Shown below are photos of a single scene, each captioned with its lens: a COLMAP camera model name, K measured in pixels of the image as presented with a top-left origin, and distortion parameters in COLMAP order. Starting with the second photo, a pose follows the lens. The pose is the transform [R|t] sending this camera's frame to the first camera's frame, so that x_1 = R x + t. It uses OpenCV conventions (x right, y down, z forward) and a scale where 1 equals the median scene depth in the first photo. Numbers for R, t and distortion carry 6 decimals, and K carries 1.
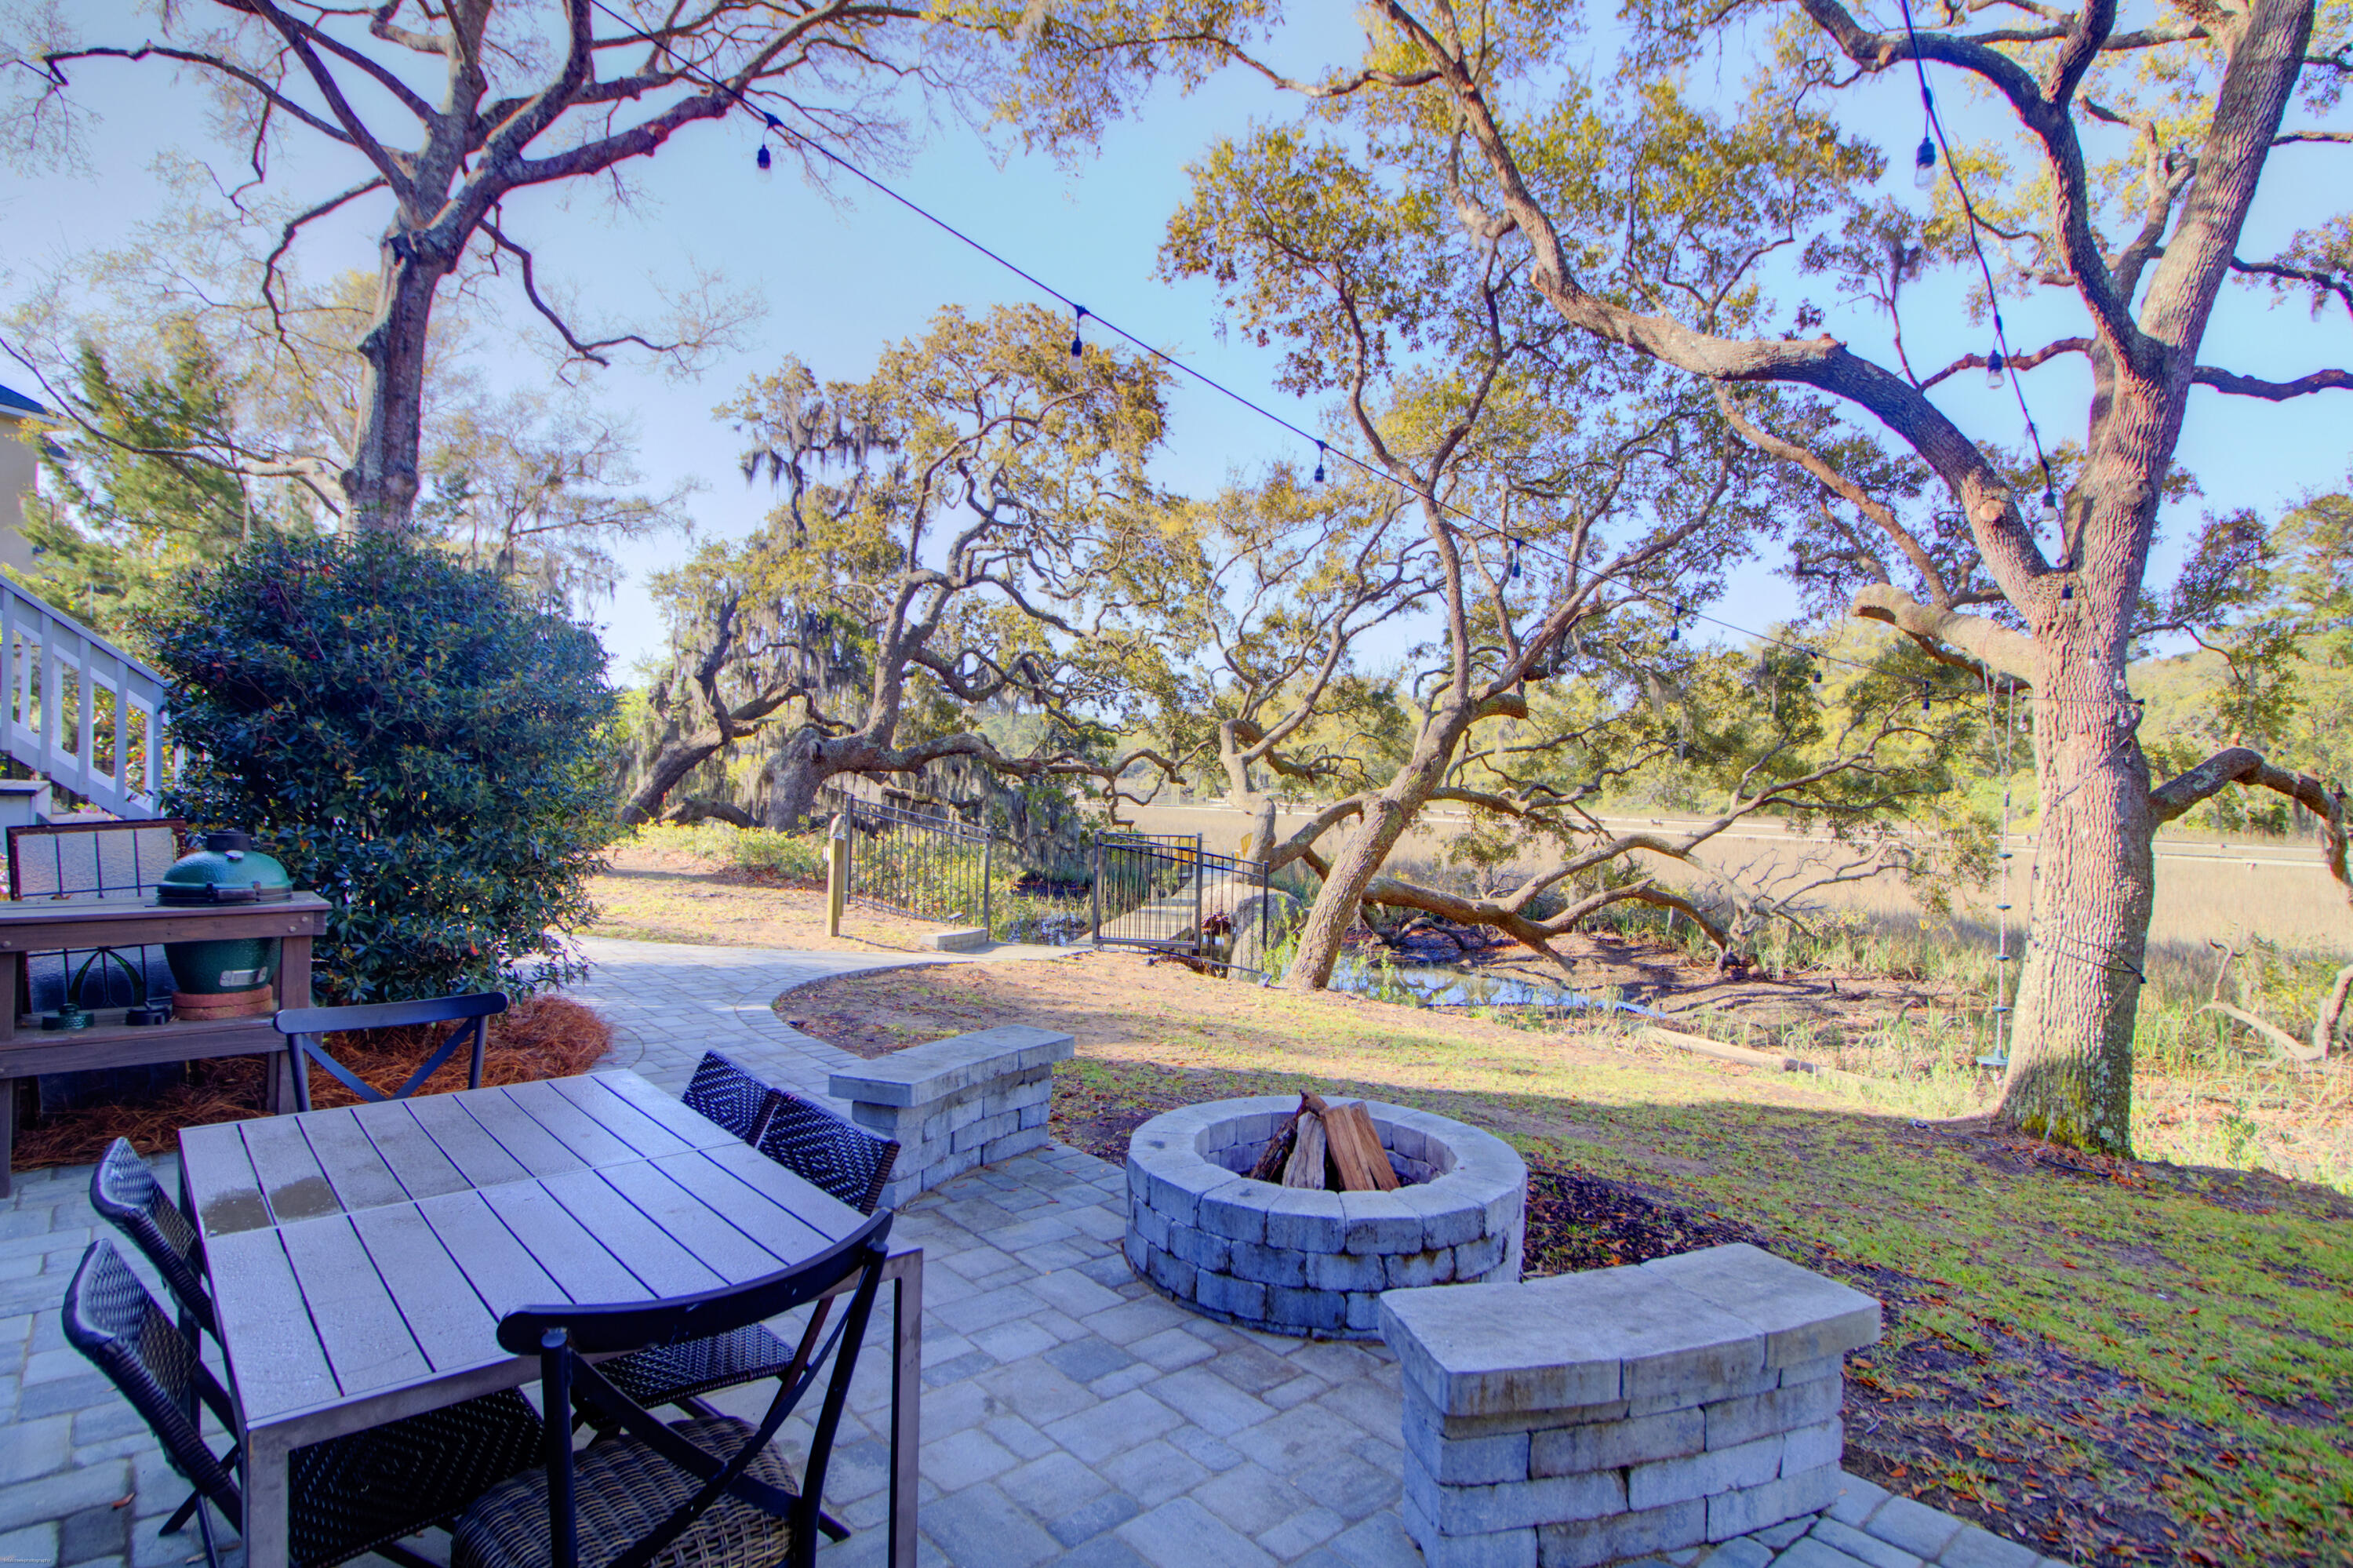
lens RADIAL K [[1216.9, 0, 1178.2], [0, 1216.9, 776.9], [0, 0, 1]] dist [0.010052, -0.020534]
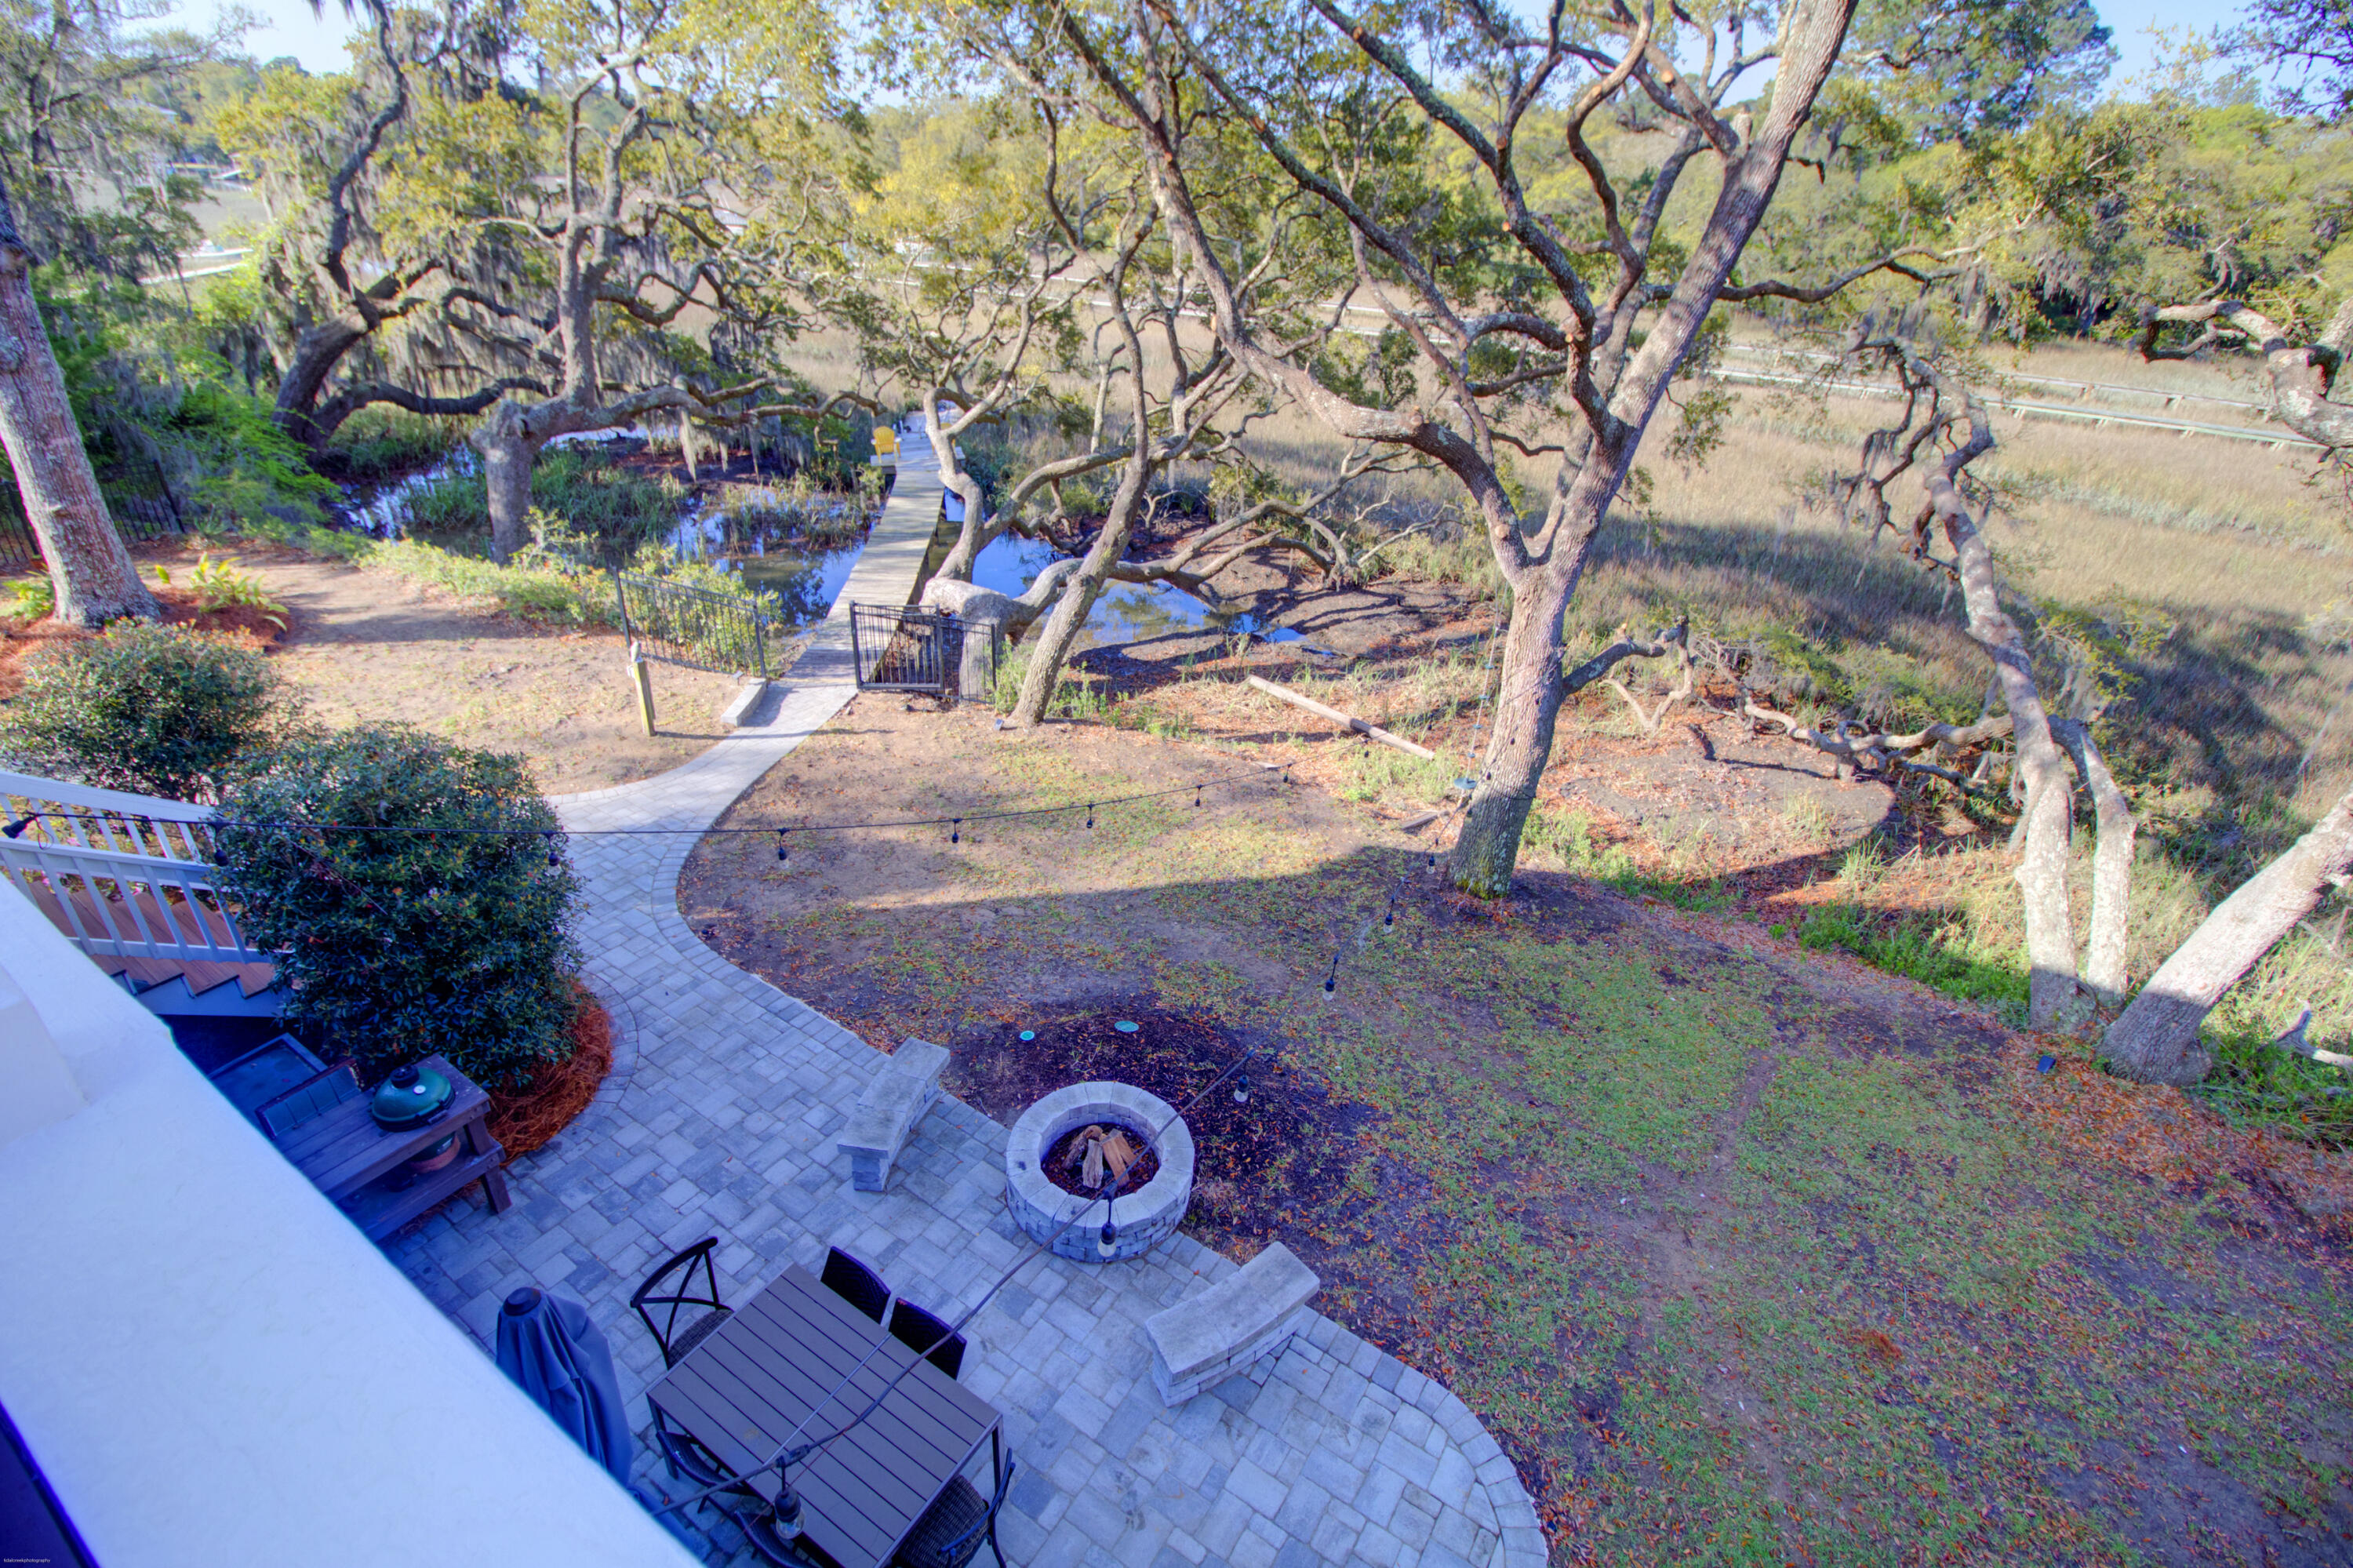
lens RADIAL K [[1097.9, 0, 1168.0], [0, 1097.9, 773.8], [0, 0, 1]] dist [0.004171, -0.015199]
pose [[0.964190, -0.105806, 0.243192, -0.047506], [-0.022944, 0.880256, 0.473944, -0.343916], [-0.264217, -0.462552, 0.846307, -0.095890]]
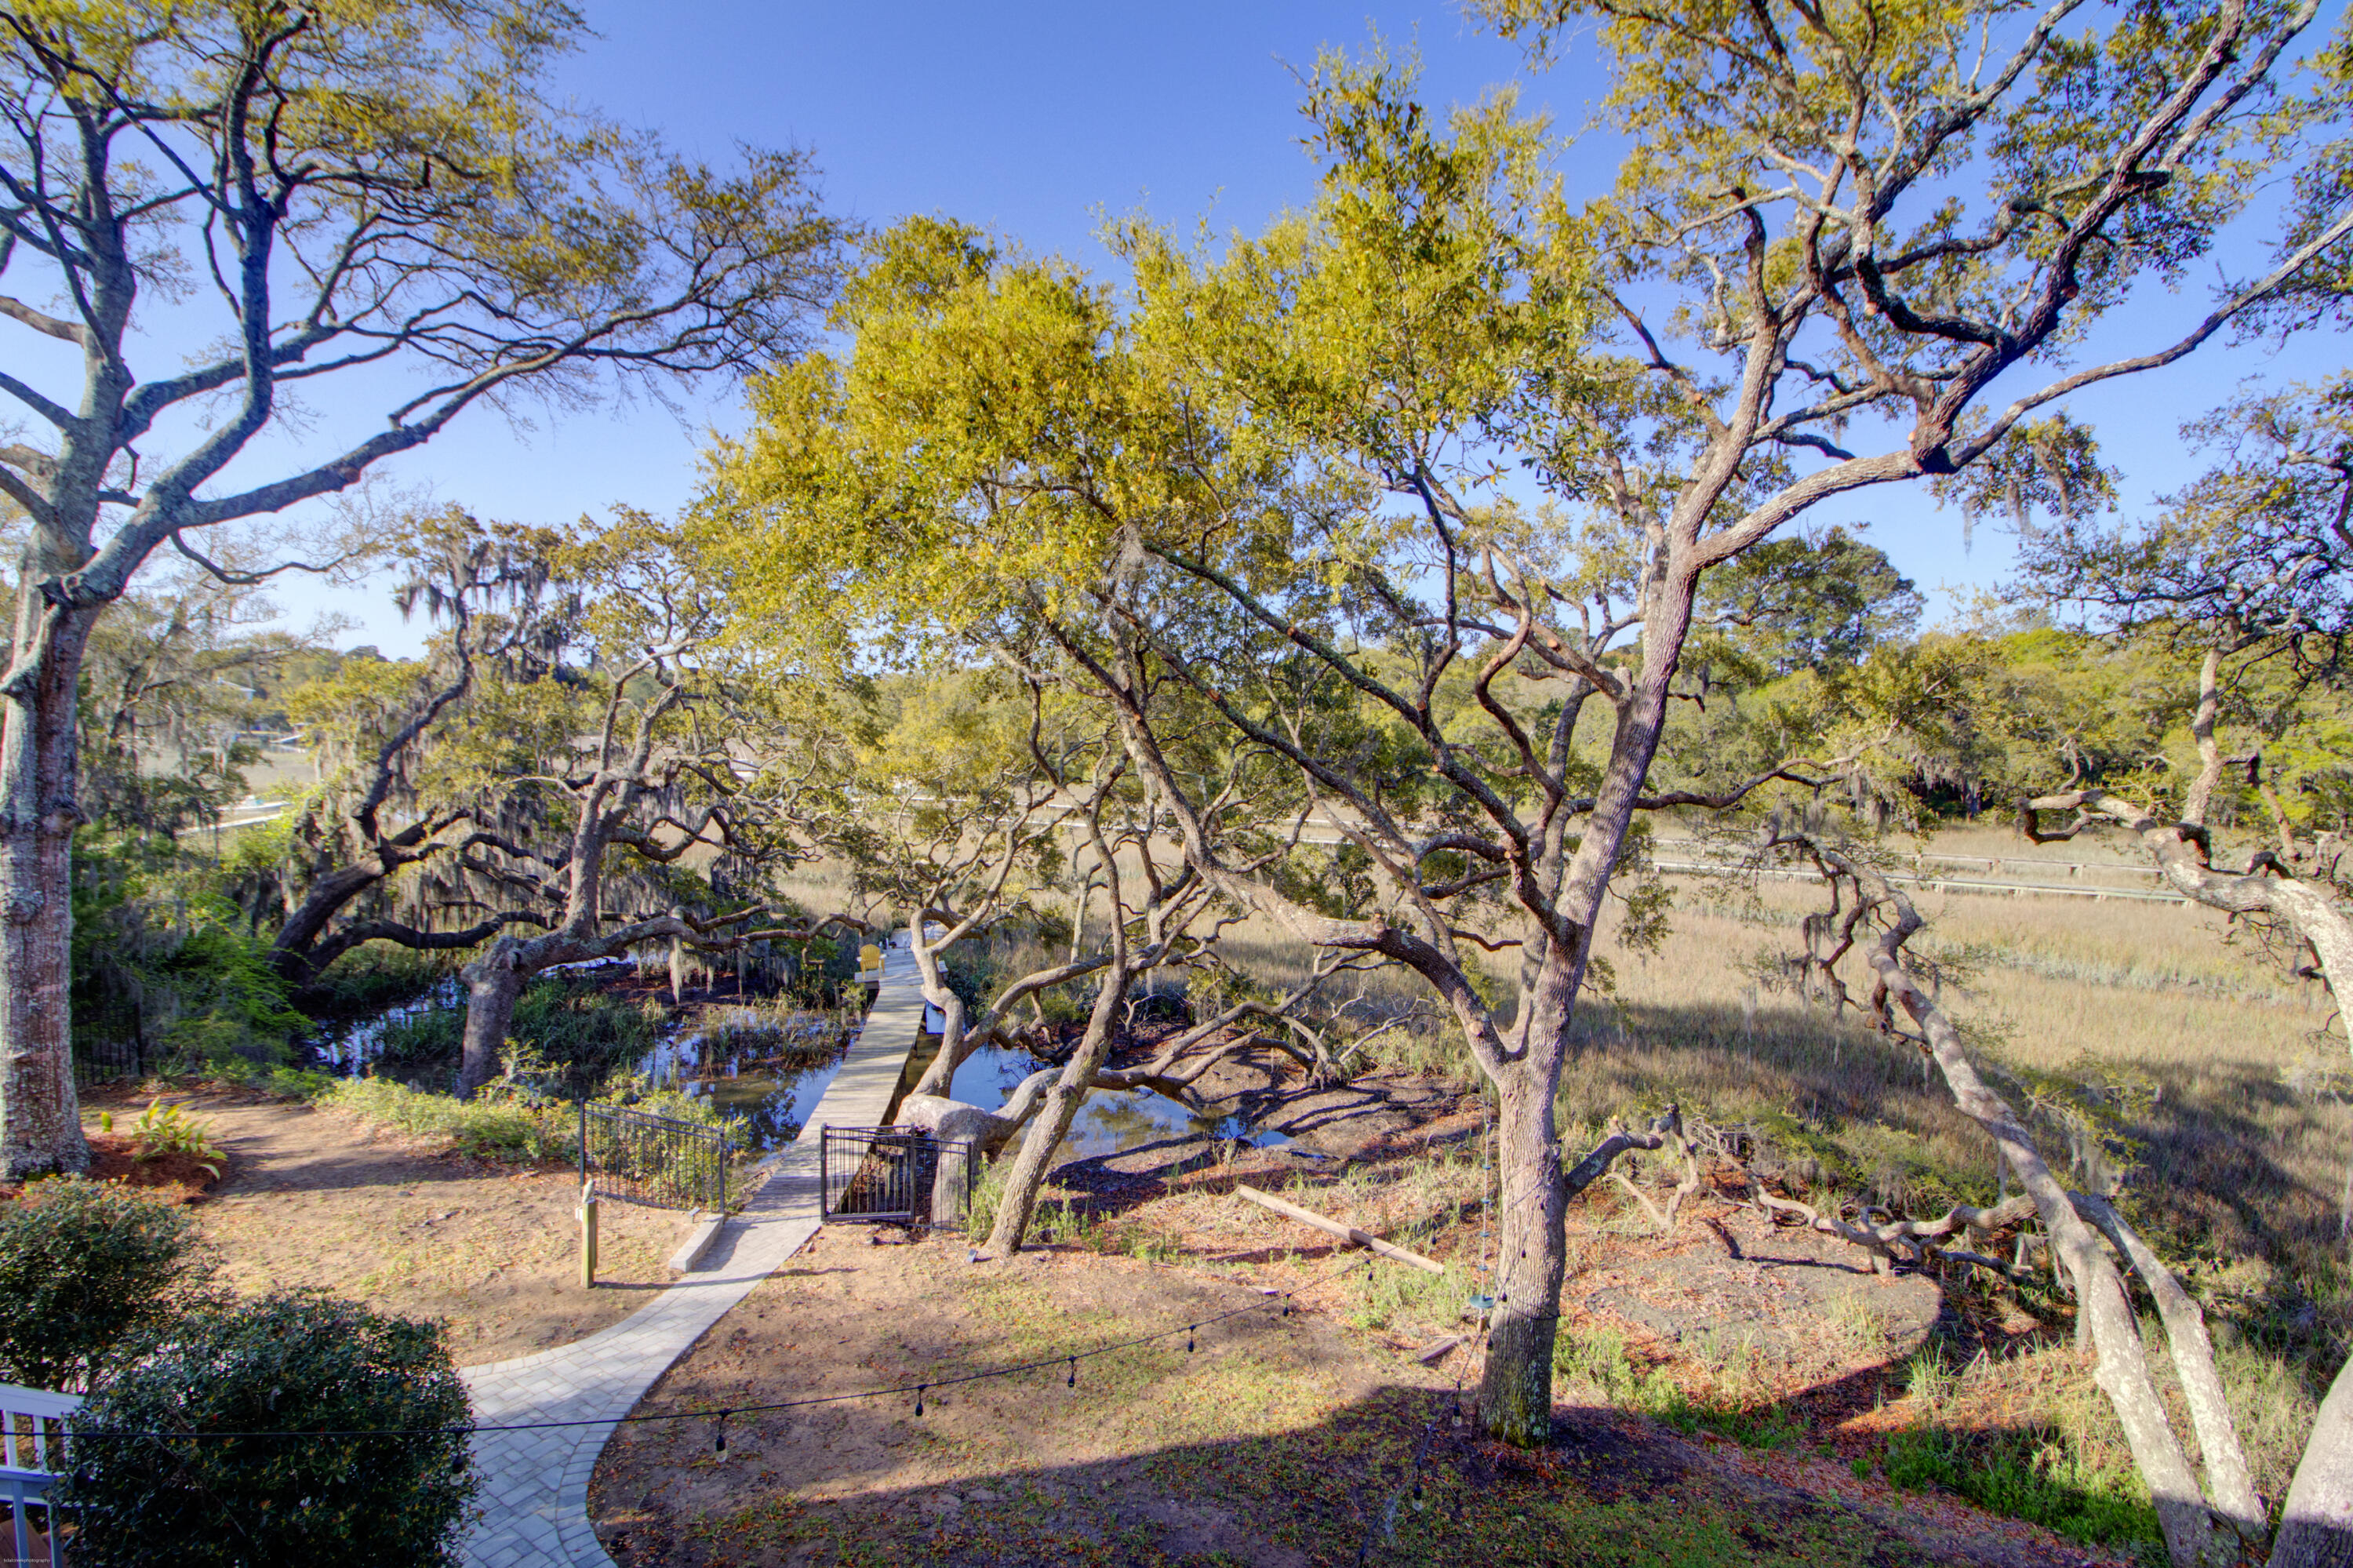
lens RADIAL K [[1094.3, 0, 1175.9], [0, 1094.3, 781.4], [0, 0, 1]] dist [0.004896, -0.015949]
pose [[0.954664, -0.023962, 0.296720, -0.048259], [0.008664, 0.998569, 0.052764, -0.352828], [-0.297559, -0.047801, 0.953506, -0.099376]]
